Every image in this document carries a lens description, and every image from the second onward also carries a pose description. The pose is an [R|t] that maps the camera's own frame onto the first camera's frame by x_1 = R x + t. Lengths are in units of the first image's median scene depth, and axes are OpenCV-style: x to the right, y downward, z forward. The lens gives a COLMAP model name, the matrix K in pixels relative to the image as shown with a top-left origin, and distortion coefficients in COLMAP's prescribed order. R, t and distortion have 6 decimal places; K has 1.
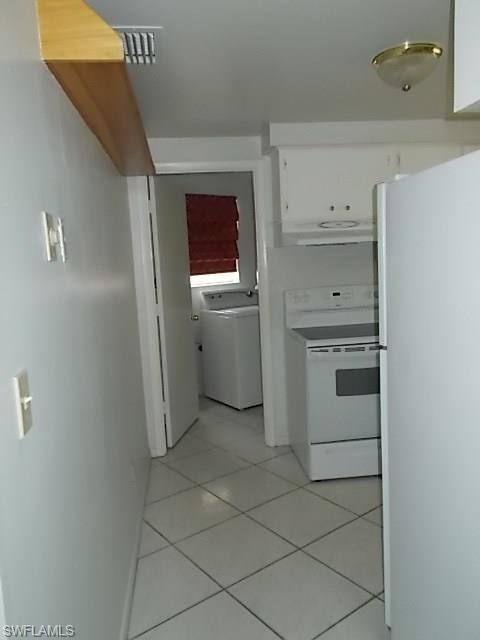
lens RADIAL K [[509.4, 0, 240.0], [0, 509.4, 320.0], [0, 0, 1]] dist [0.005499, 0.002949]
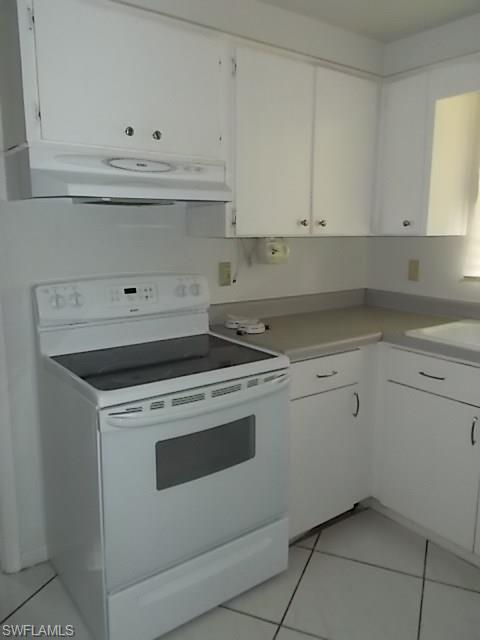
lens RADIAL K [[509.4, 0, 240.0], [0, 509.4, 320.0], [0, 0, 1]] dist [0.005499, 0.002949]
pose [[0.852992, -0.042982, 0.520151, -0.005222], [0.013421, 0.998080, 0.060466, -0.053745], [-0.521751, -0.044596, 0.851931, 0.471096]]
